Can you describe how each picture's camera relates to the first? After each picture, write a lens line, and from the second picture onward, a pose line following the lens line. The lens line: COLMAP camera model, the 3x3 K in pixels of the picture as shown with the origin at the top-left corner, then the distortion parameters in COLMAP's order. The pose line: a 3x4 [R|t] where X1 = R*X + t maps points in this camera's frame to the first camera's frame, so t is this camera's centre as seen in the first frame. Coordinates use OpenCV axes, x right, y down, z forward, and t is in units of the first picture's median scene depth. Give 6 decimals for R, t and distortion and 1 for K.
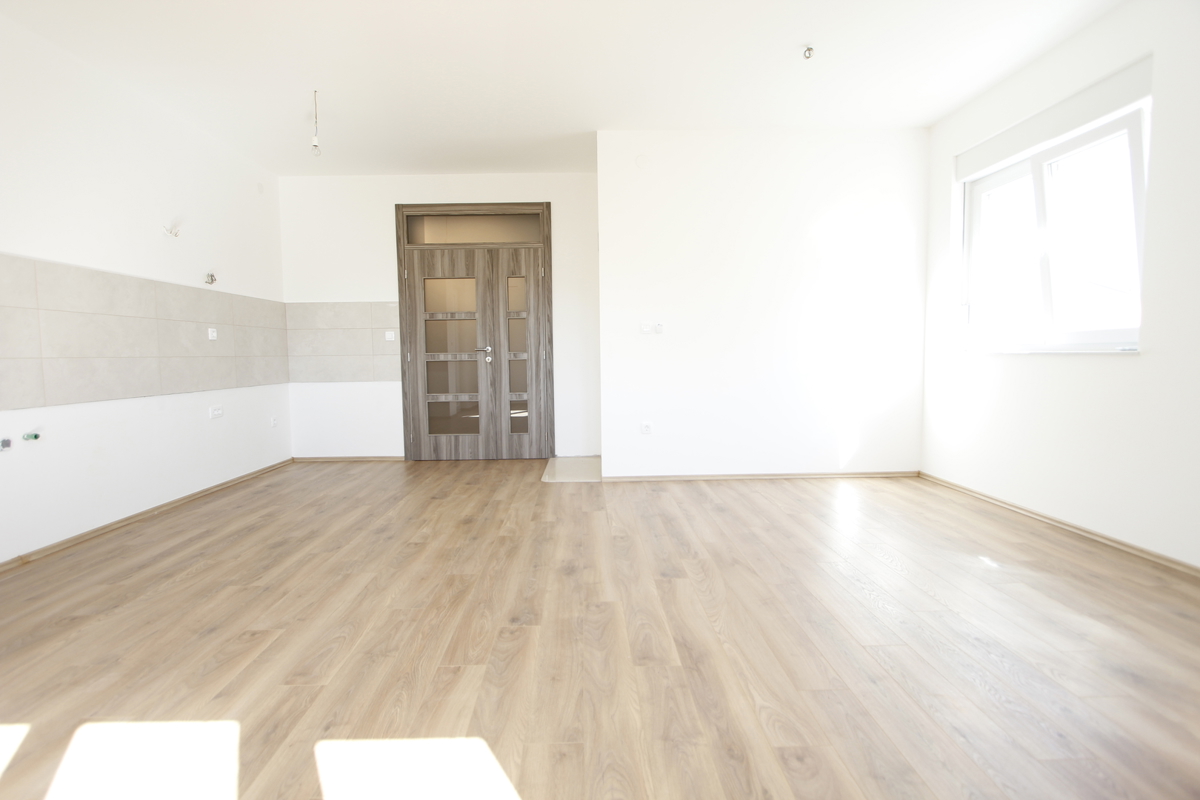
lens RADIAL K [[550.4, 0, 589.0], [0, 550.4, 393.1], [0, 0, 1]] dist [-0.013863, 0.001092]
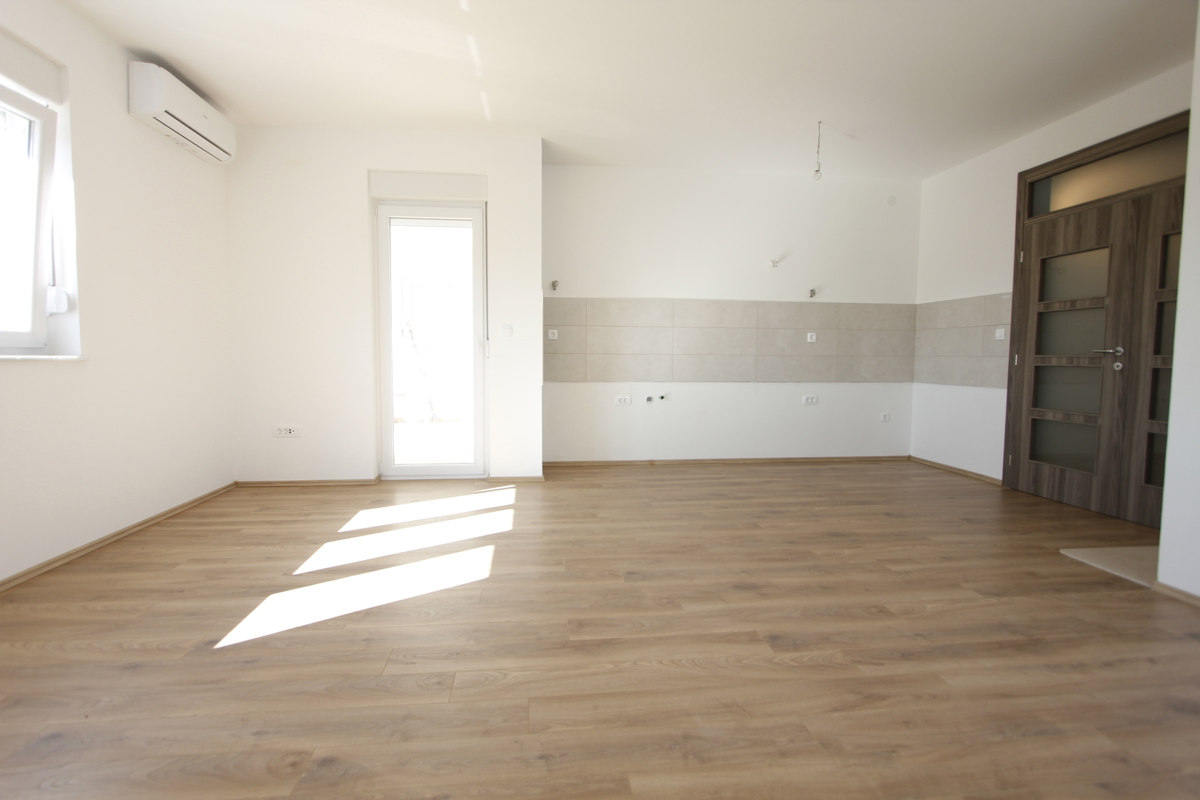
lens RADIAL K [[550.4, 0, 589.0], [0, 550.4, 393.1], [0, 0, 1]] dist [-0.013863, 0.001092]
pose [[0.093321, 0.080001, -0.992417, 0.499844], [-0.078223, 0.994275, 0.072795, -0.032014], [0.992559, 0.070836, 0.099044, 0.364814]]
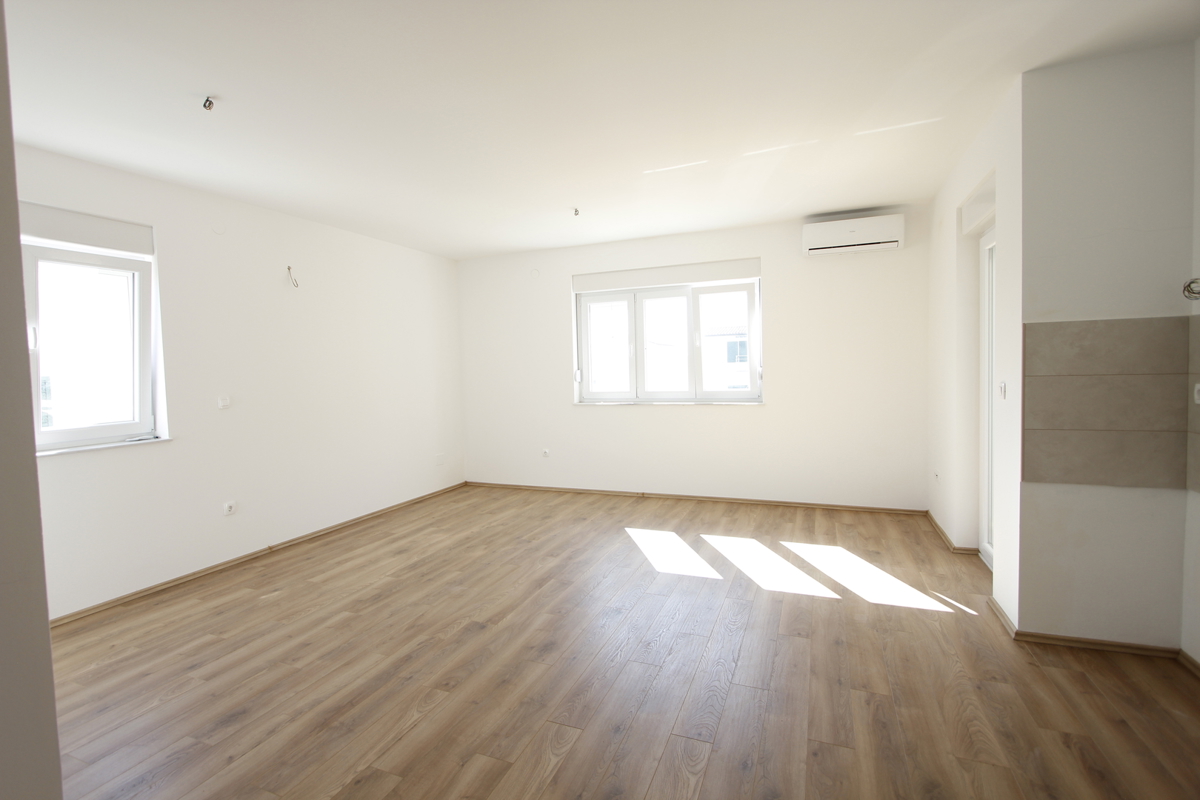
lens RADIAL K [[550.4, 0, 589.0], [0, 550.4, 393.1], [0, 0, 1]] dist [-0.013863, 0.001092]
pose [[-0.915051, 0.021505, 0.402765, -0.322990], [0.069535, 0.992037, 0.105010, -0.160426], [-0.397299, 0.124096, -0.909260, 1.109094]]
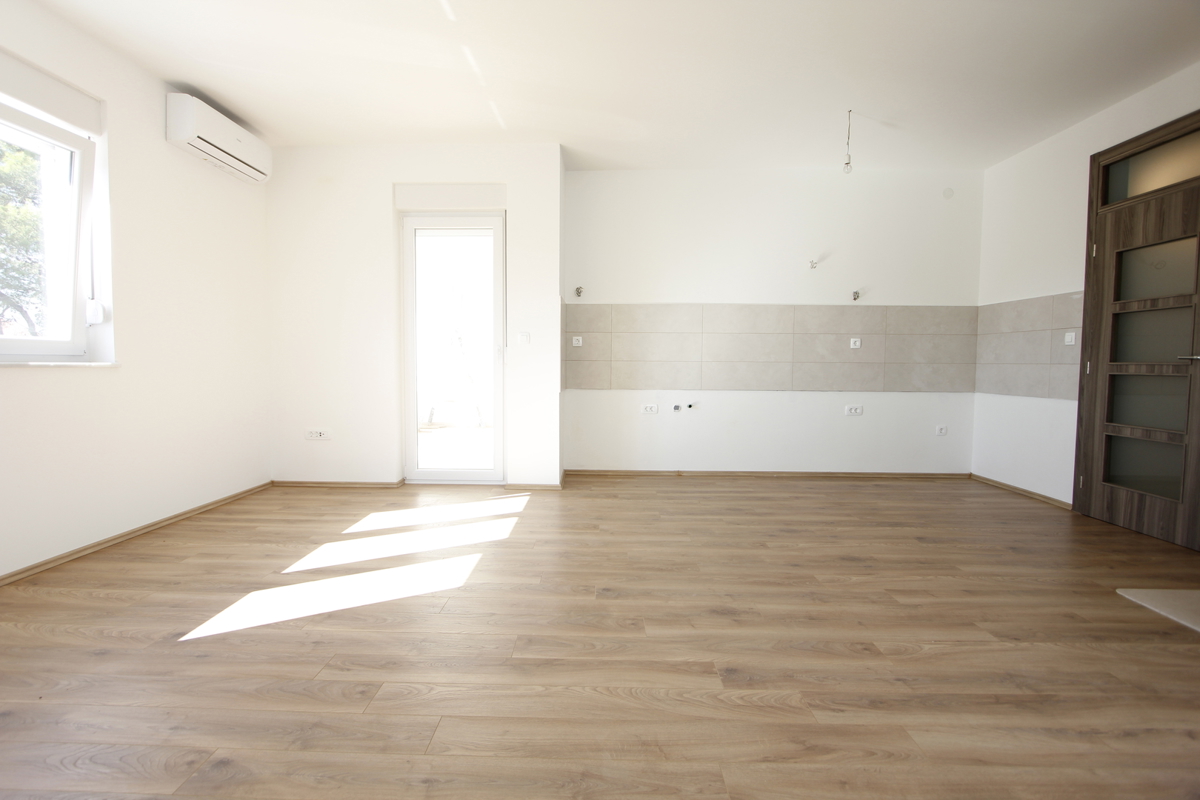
lens RADIAL K [[550.4, 0, 589.0], [0, 550.4, 393.1], [0, 0, 1]] dist [-0.013863, 0.001092]
pose [[-0.040717, 0.067877, -0.996862, 0.483804], [-0.077340, 0.994482, 0.070874, -0.039983], [0.996173, 0.079983, -0.035243, 0.467537]]
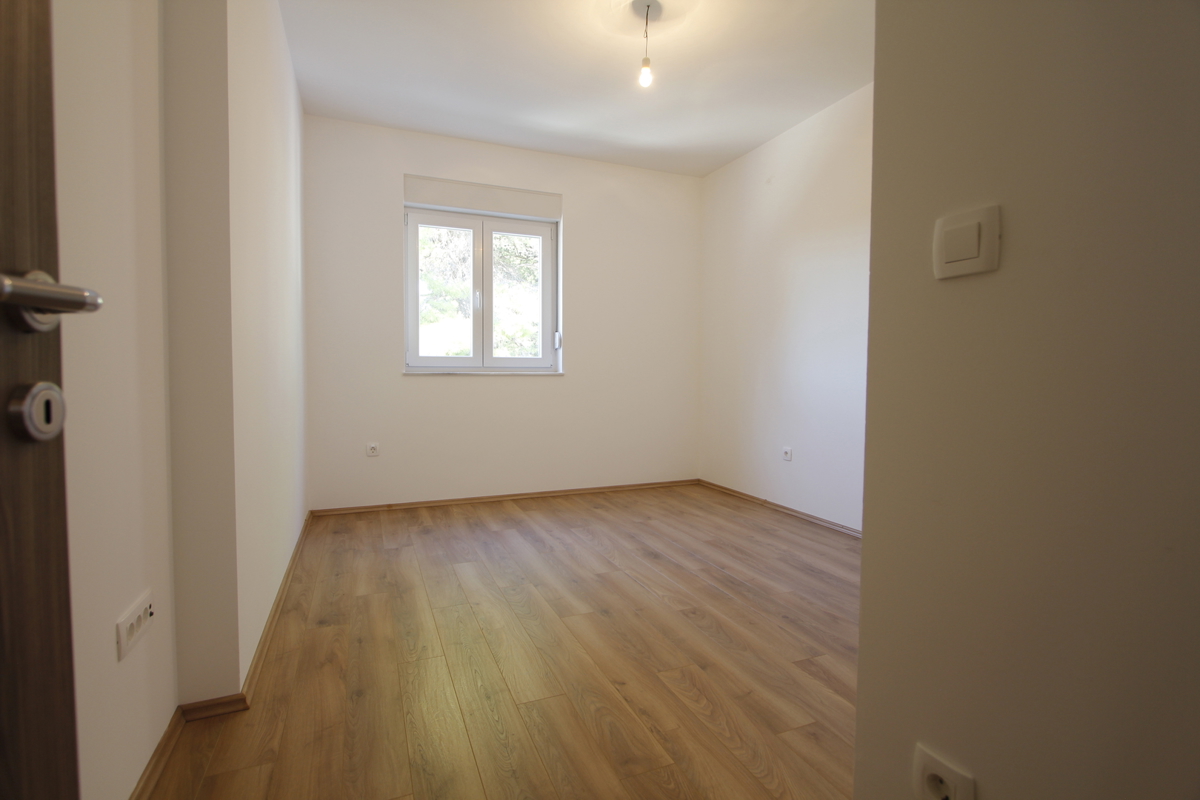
lens RADIAL K [[550.4, 0, 589.0], [0, 550.4, 393.1], [0, 0, 1]] dist [-0.013863, 0.001092]
pose [[0.930860, 0.004142, 0.365353, -0.165365], [0.007978, 0.999467, -0.031659, 0.014579], [-0.365289, 0.032385, 0.930331, -0.146658]]
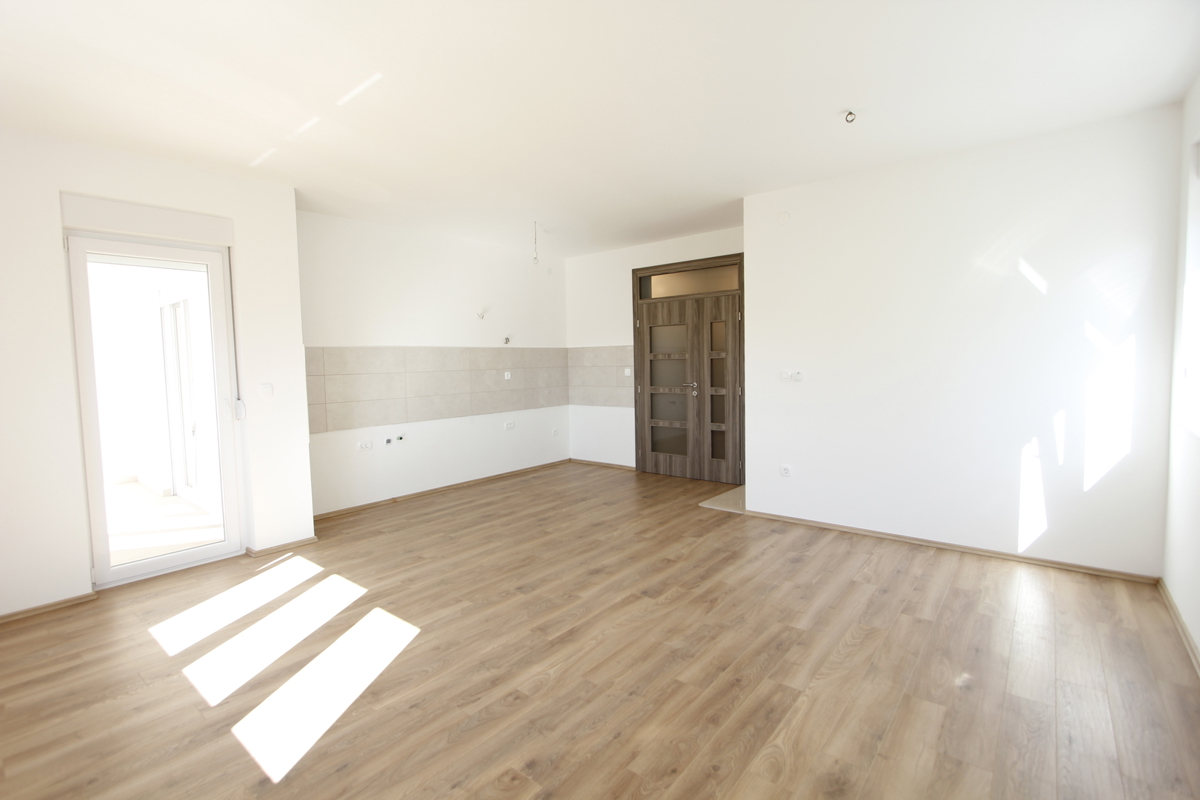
lens RADIAL K [[550.4, 0, 589.0], [0, 550.4, 393.1], [0, 0, 1]] dist [-0.013863, 0.001092]
pose [[0.755516, 0.035593, -0.654162, 0.496856], [-0.034503, 0.999299, 0.014524, -0.085894], [0.654221, 0.011598, 0.756215, -0.034512]]
